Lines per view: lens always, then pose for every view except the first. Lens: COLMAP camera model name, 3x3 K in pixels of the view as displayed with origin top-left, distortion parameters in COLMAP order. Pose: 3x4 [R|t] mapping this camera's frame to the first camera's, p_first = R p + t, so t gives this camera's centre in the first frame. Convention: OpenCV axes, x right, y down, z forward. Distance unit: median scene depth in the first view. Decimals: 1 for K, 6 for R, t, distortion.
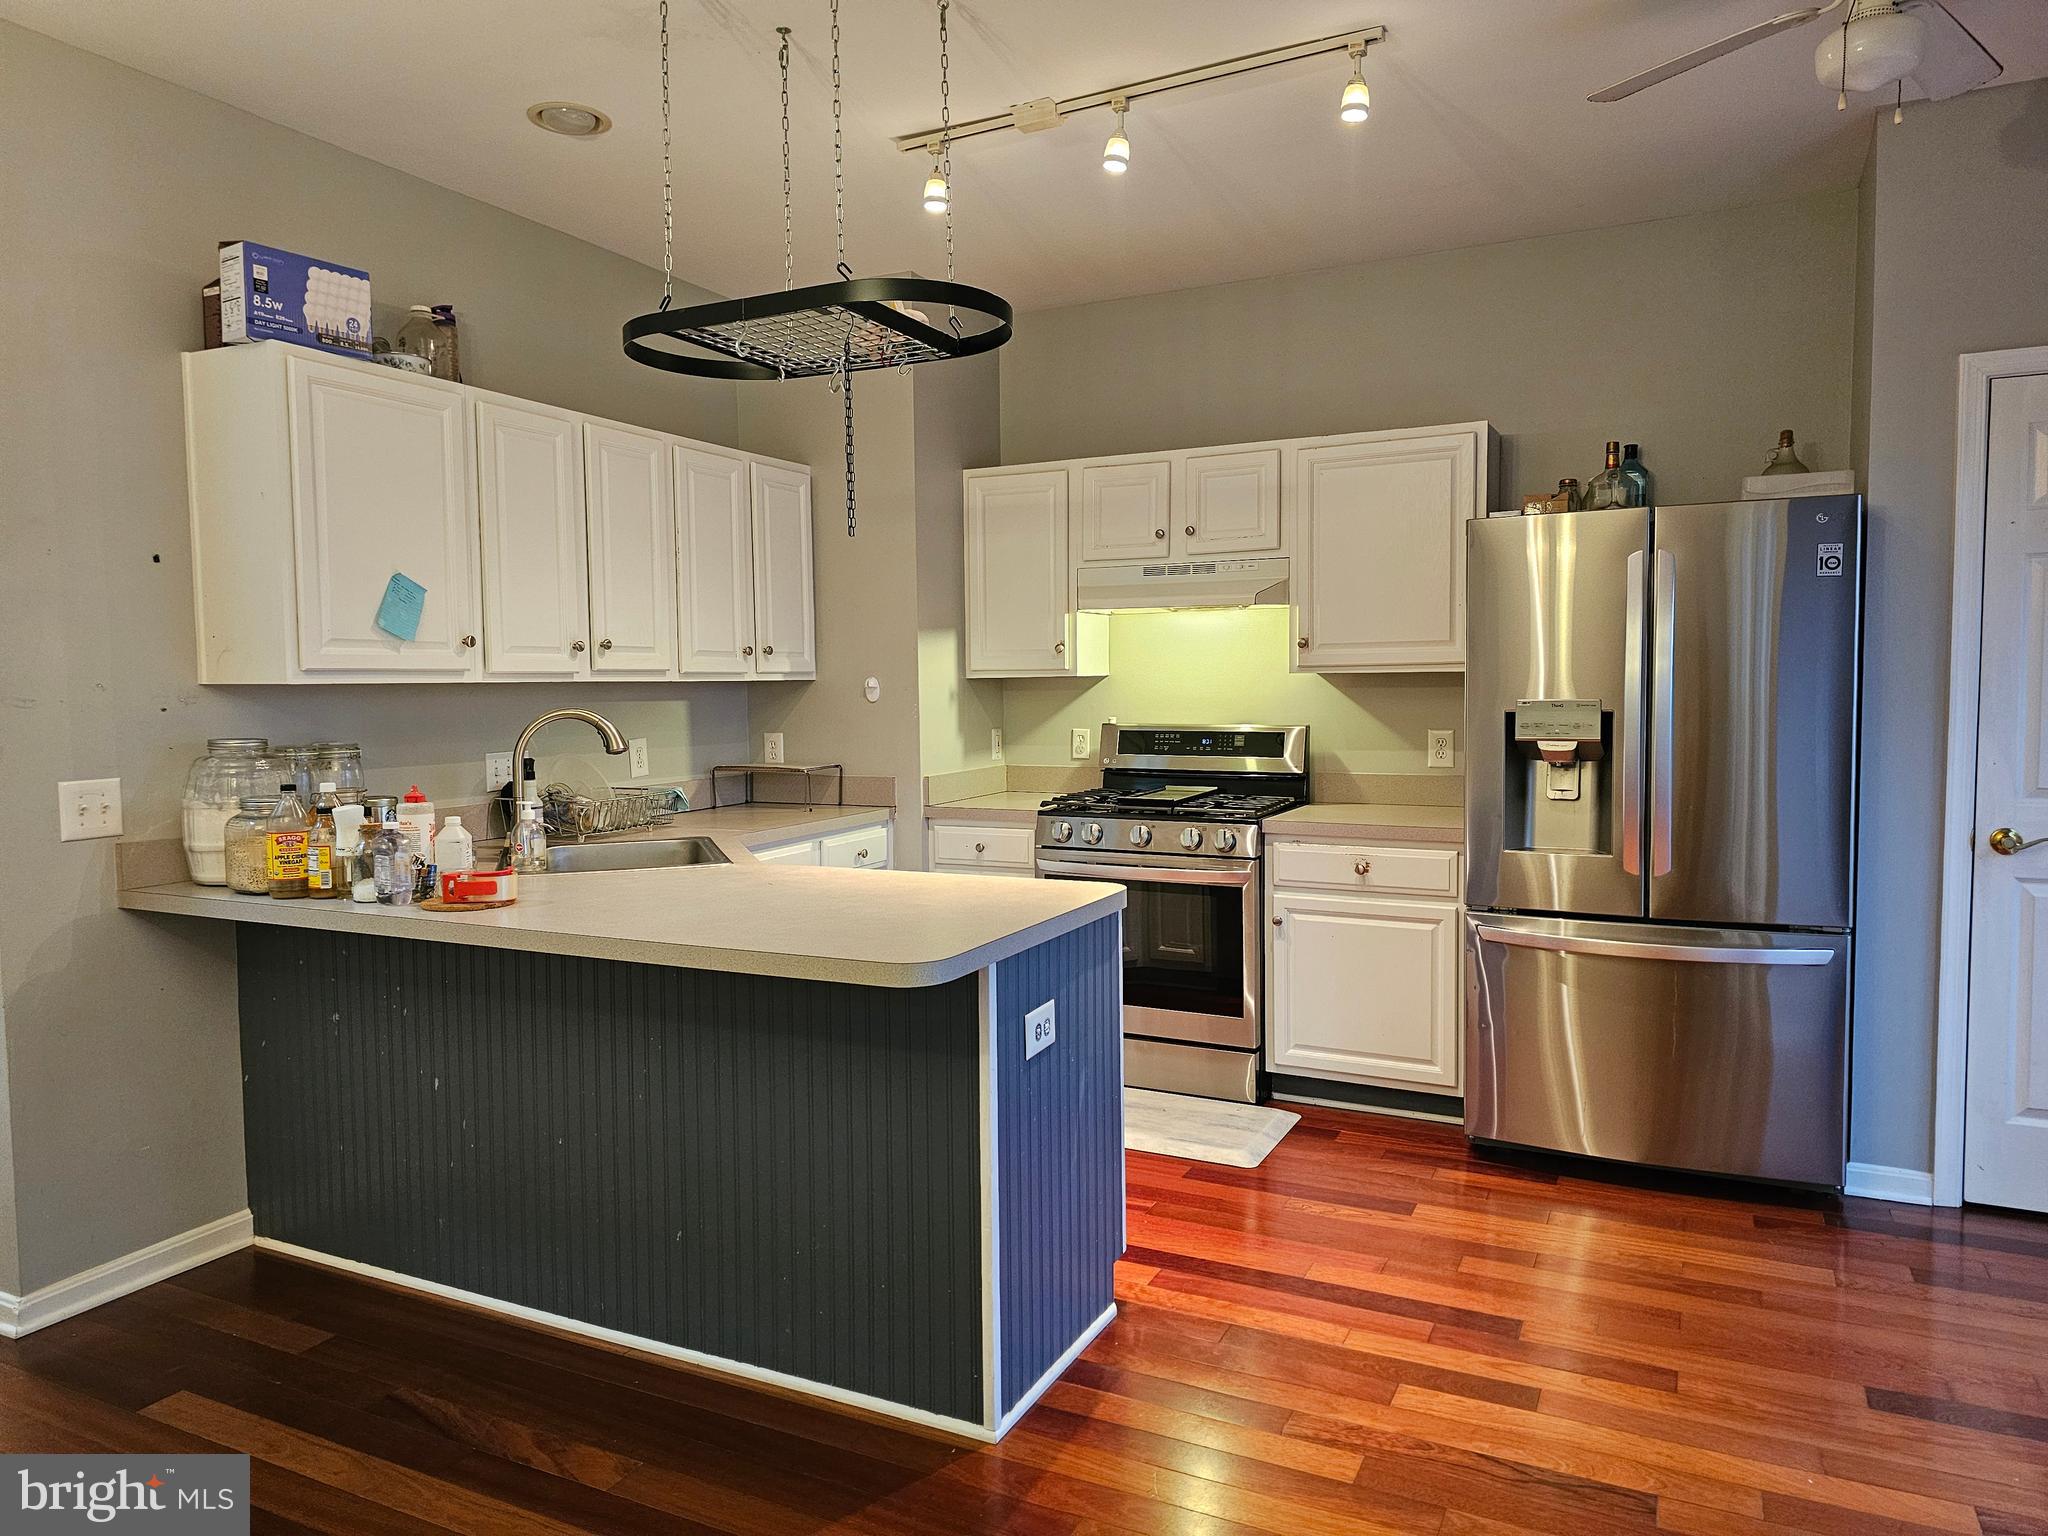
lens RADIAL K [[1368.1, 0, 1009.5], [0, 1368.1, 761.6], [0, 0, 1]] dist [0.058999, -0.047718]
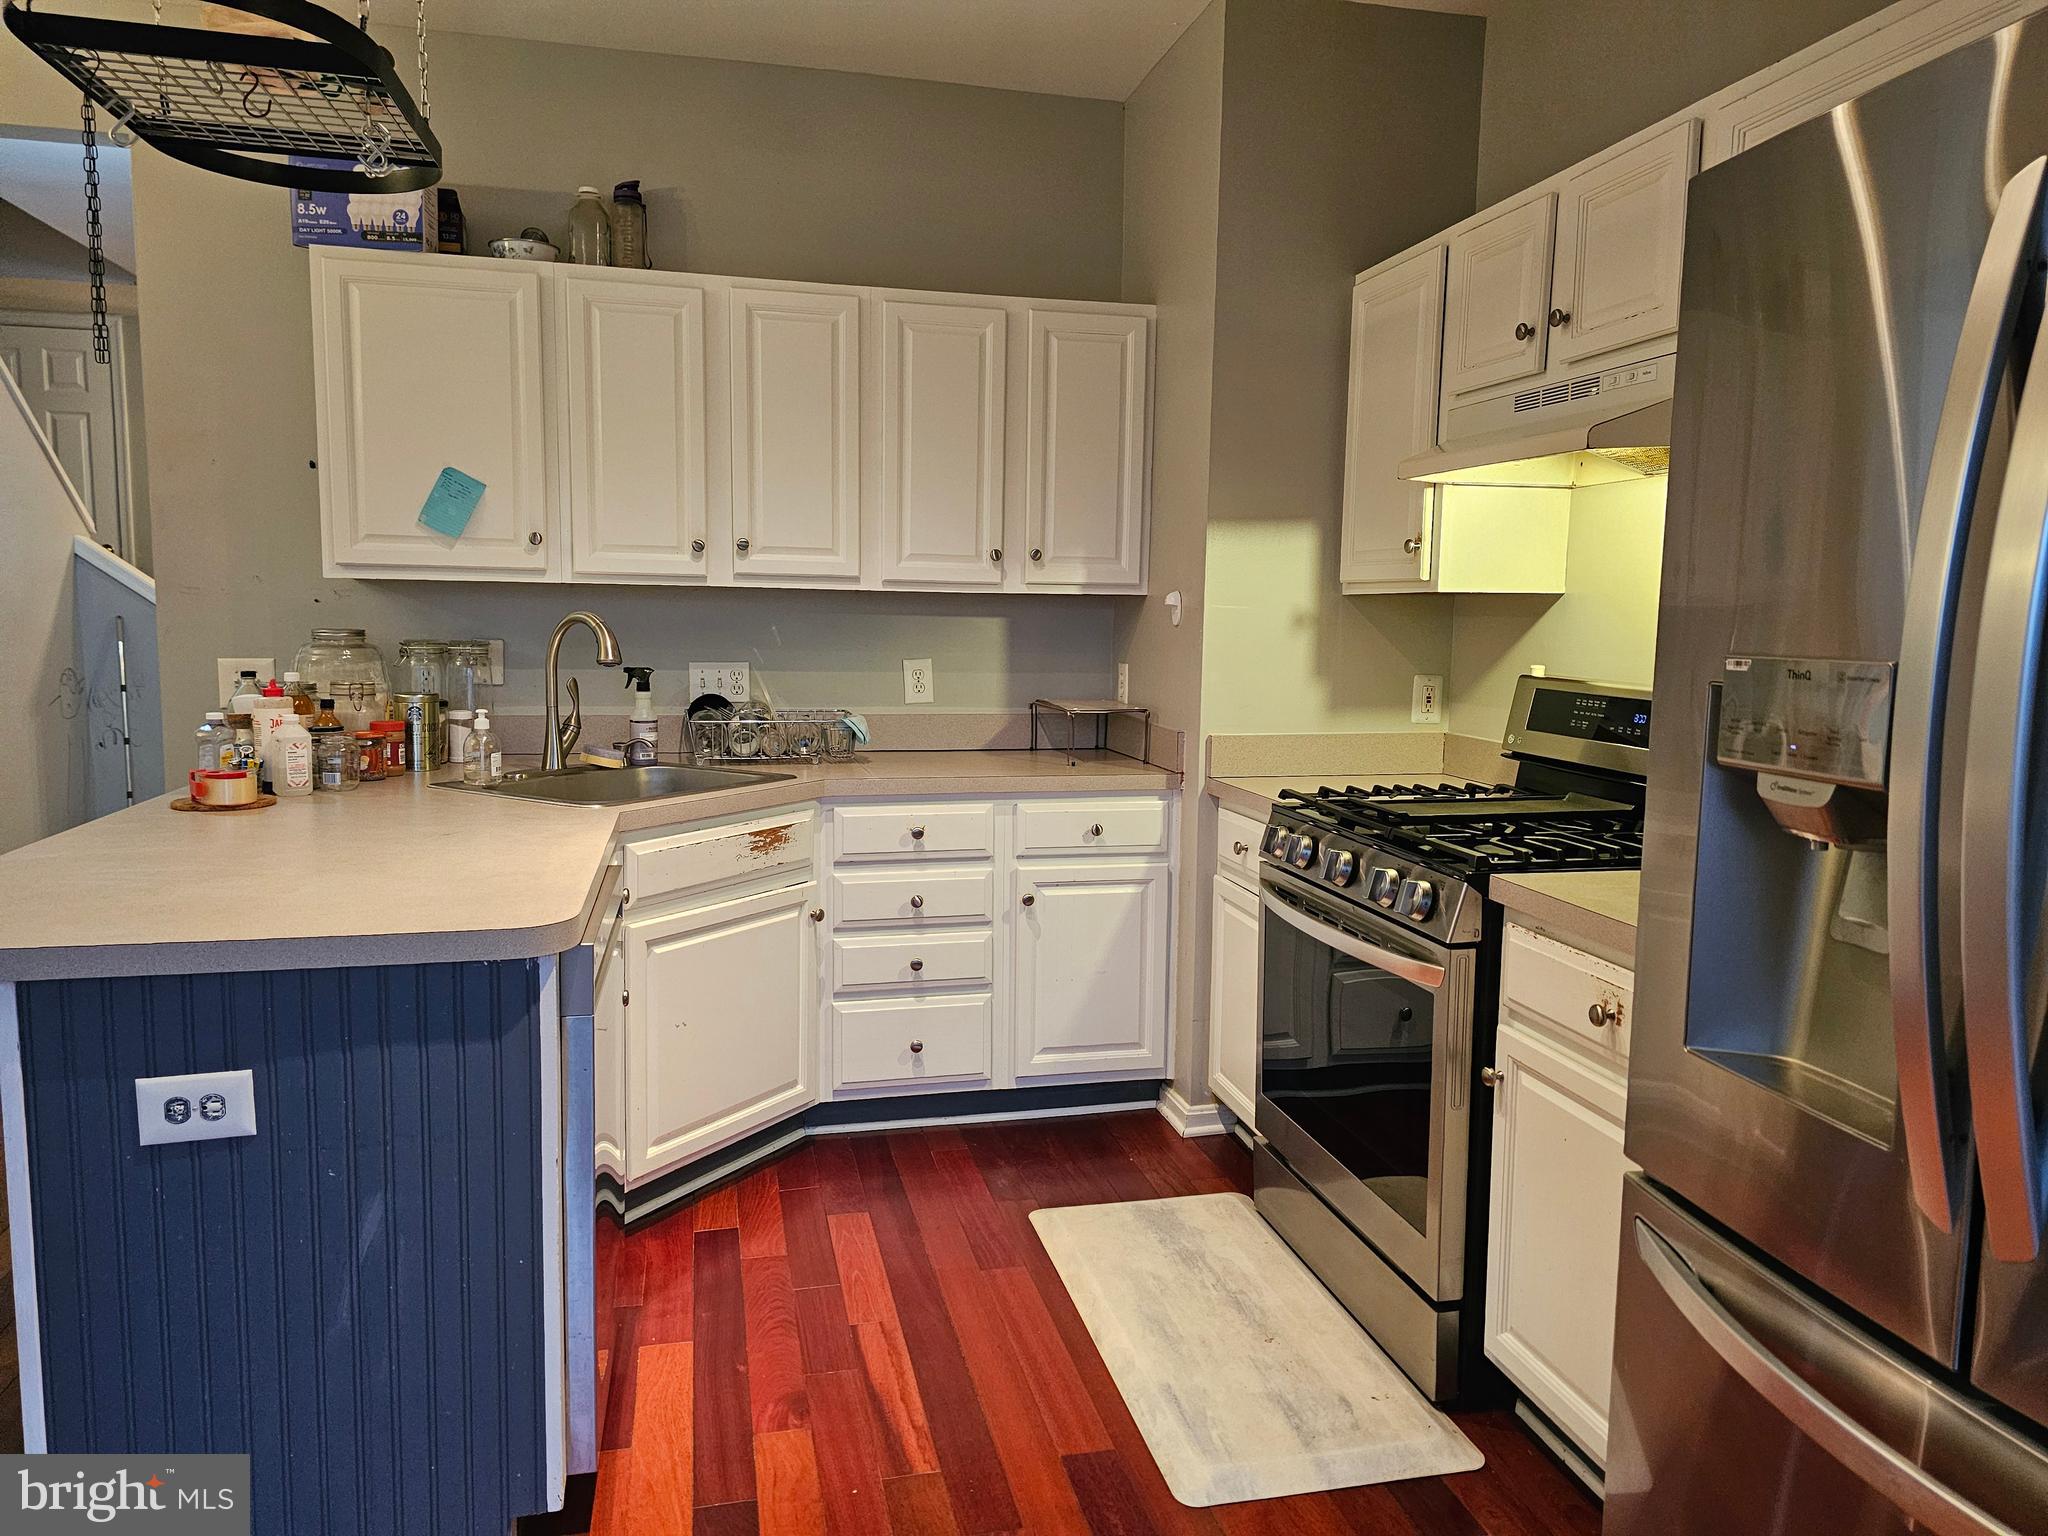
lens RADIAL K [[1368.1, 0, 1001.9], [0, 1368.1, 753.8], [0, 0, 1]] dist [0.058999, -0.047718]
pose [[0.632664, 0.102248, -0.767646, 0.569916], [-0.069187, 0.994745, 0.075476, -0.034743], [0.771329, 0.005360, 0.636414, 0.664798]]
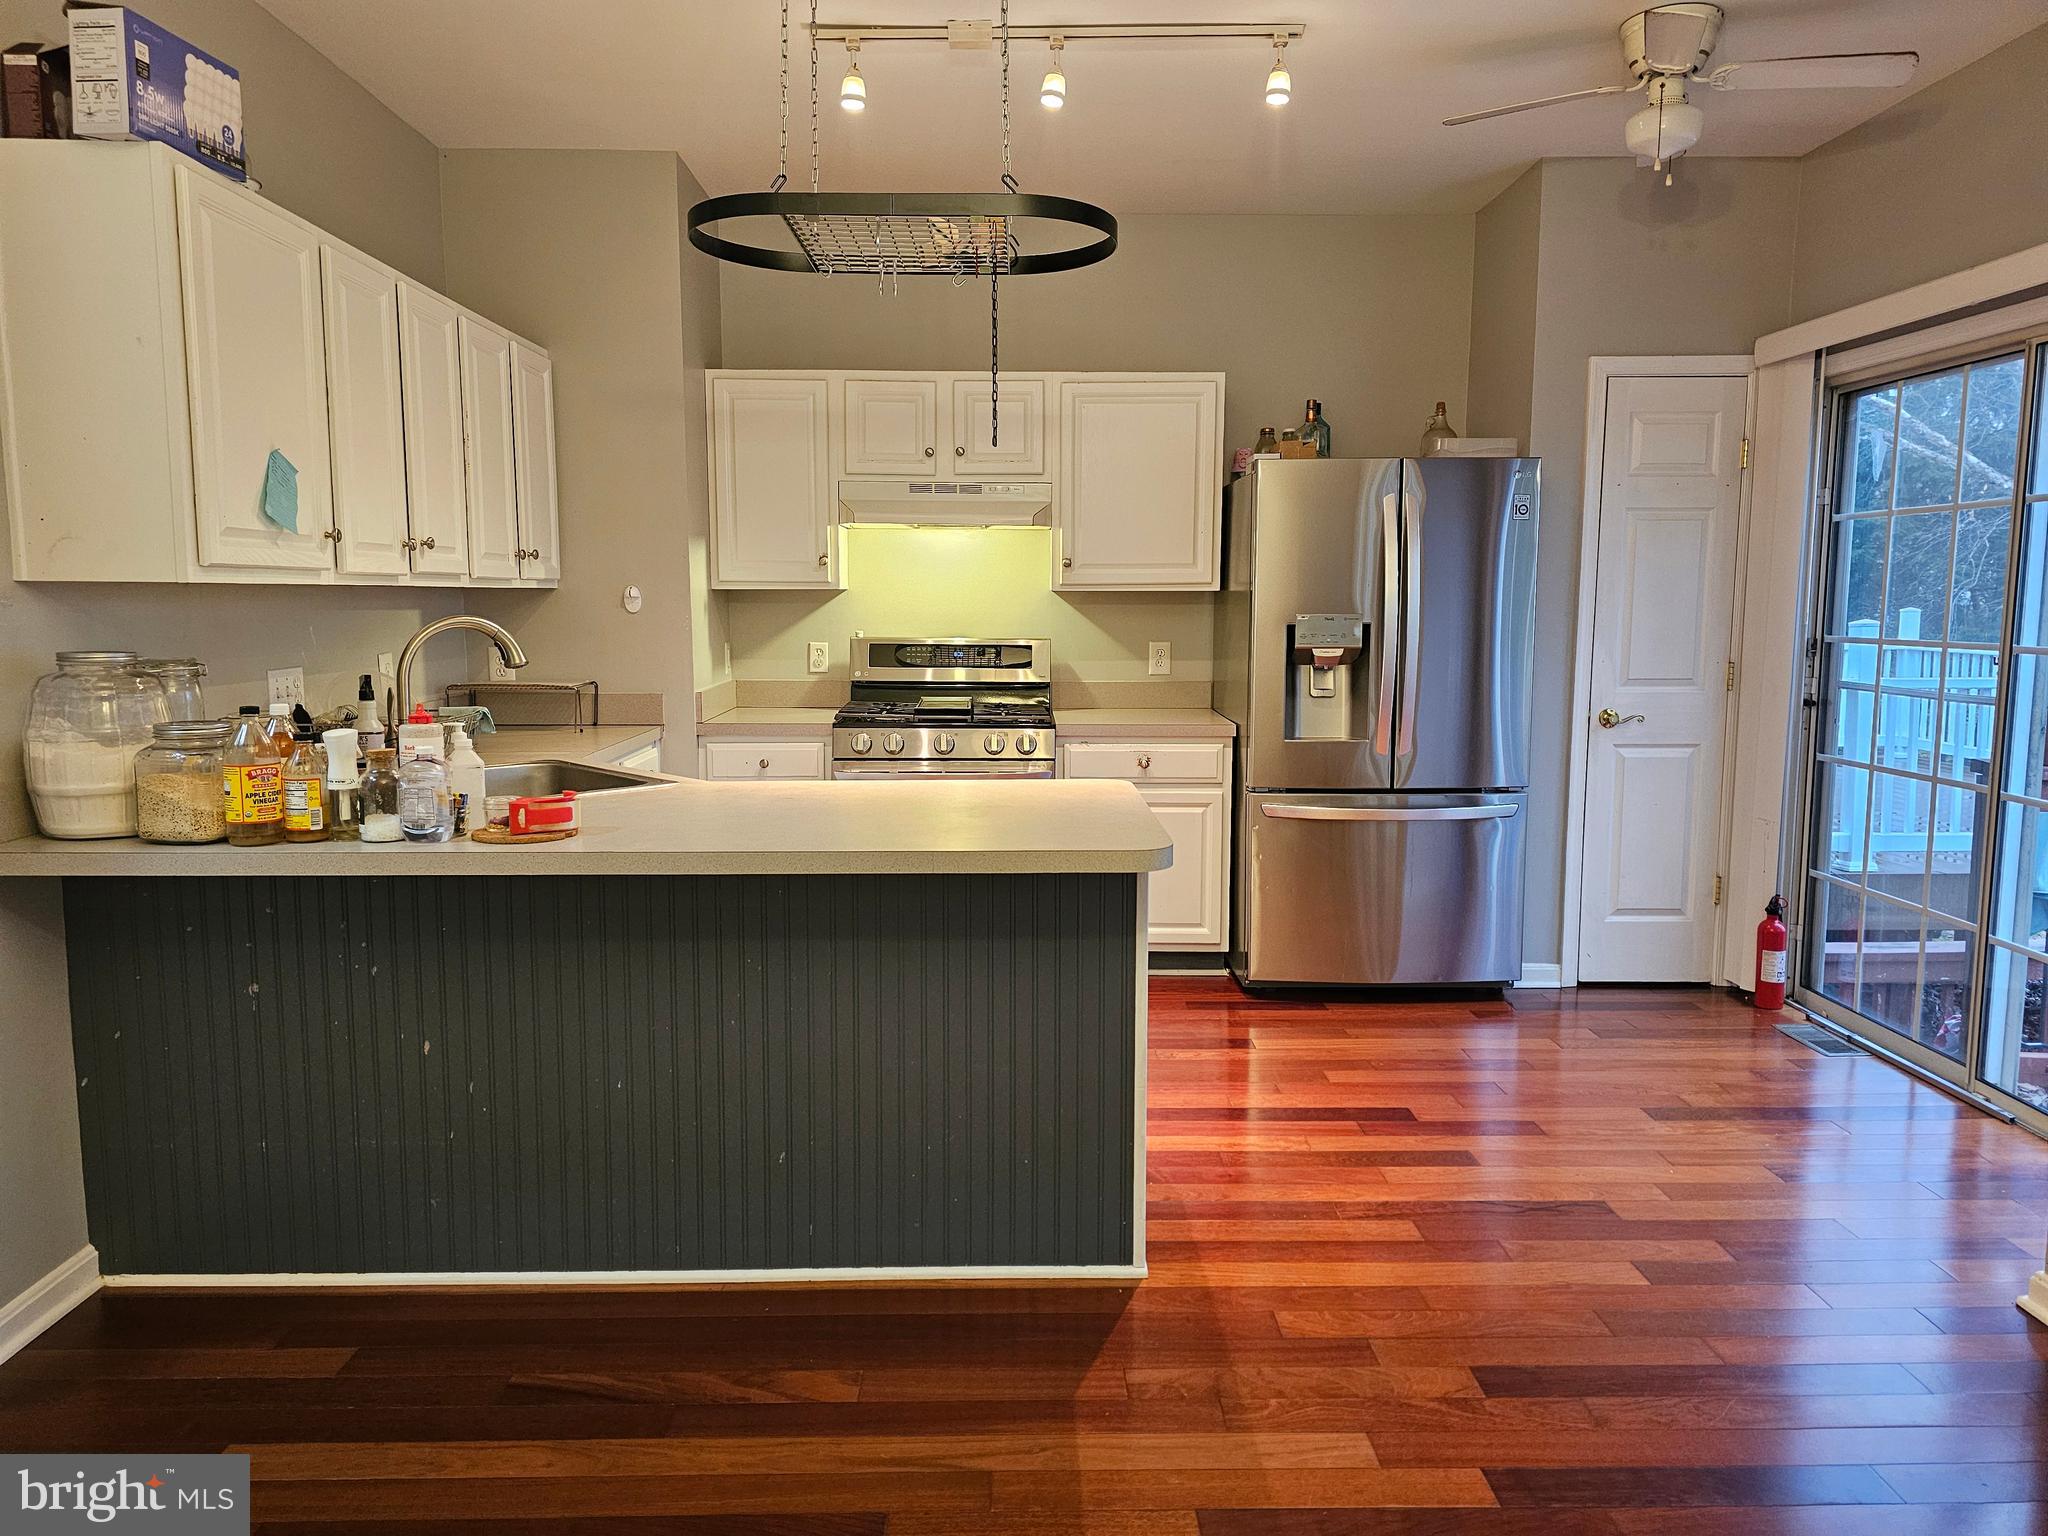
lens RADIAL K [[1368.1, 0, 1022.4], [0, 1368.1, 745.2], [0, 0, 1]] dist [0.058999, -0.047718]
pose [[0.886195, -0.038355, 0.461723, -0.427655], [0.017043, 0.998592, 0.050242, 0.005367], [-0.462999, -0.036655, 0.885600, 0.056945]]
